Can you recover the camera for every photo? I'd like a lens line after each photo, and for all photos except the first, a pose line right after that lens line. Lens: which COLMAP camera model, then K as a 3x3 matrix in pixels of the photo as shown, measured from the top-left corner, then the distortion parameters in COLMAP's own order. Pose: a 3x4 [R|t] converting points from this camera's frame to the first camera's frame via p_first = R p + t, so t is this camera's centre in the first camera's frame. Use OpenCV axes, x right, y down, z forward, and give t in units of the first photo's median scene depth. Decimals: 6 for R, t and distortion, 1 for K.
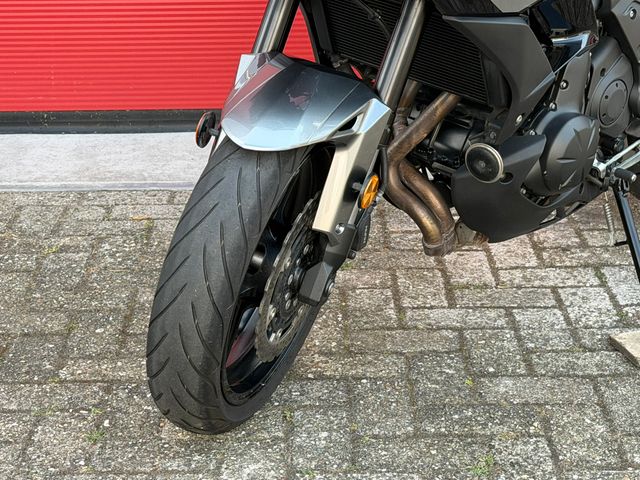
lens RADIAL K [[1489.6, 0, 311.5], [0, 1489.6, 248.5], [0, 0, 1]] dist [0.141851, 0.000000]
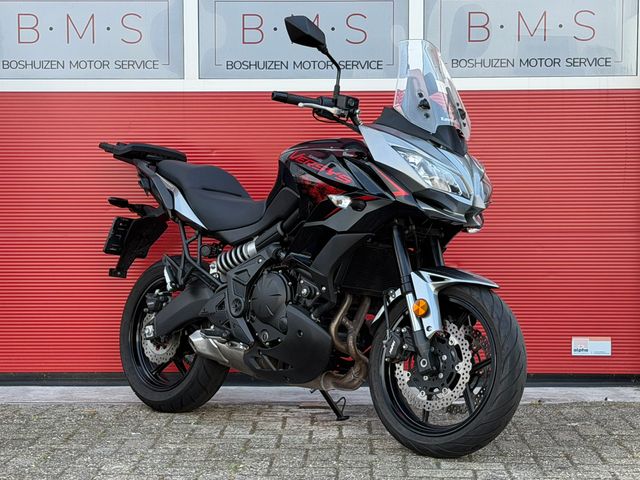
lens RADIAL K [[1489.6, 0, 321.1], [0, 1489.6, 240.7], [0, 0, 1]] dist [0.141851, 0.000000]
pose [[0.999416, 0.016667, -0.029839, 0.243526], [-0.025567, 0.943957, -0.329077, 0.436019], [0.022682, 0.329648, 0.943831, -0.832044]]
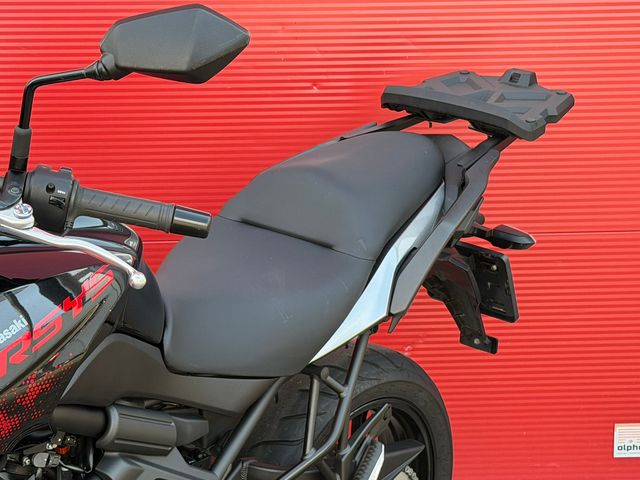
lens RADIAL K [[1489.6, 0, 322.0], [0, 1489.6, 241.7], [0, 0, 1]] dist [0.141851, 0.000000]
pose [[0.997802, -0.005219, 0.066054, 0.244176], [0.015033, 0.988727, -0.148971, -0.165204], [-0.064532, 0.149637, 0.986633, 0.190180]]
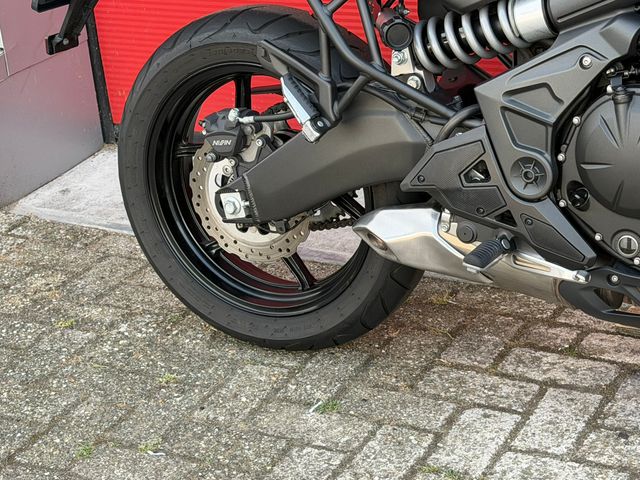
lens RADIAL K [[1489.6, 0, 322.3], [0, 1489.6, 245.8], [0, 0, 1]] dist [0.141851, 0.000000]
pose [[0.954795, -0.212112, 0.208267, -0.200746], [0.193697, 0.975384, 0.105392, -0.188306], [-0.225495, -0.060287, 0.972377, 0.280193]]
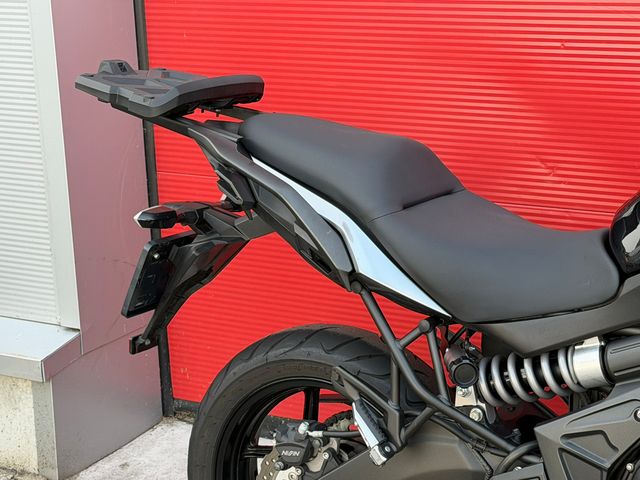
lens RADIAL K [[1489.6, 0, 330.5], [0, 1489.6, 249.1], [0, 0, 1]] dist [0.141851, 0.000000]
pose [[0.966502, -0.125956, 0.223627, -0.231002], [0.138070, 0.989642, -0.039320, -0.254466], [-0.216358, 0.068879, 0.973881, 0.225371]]
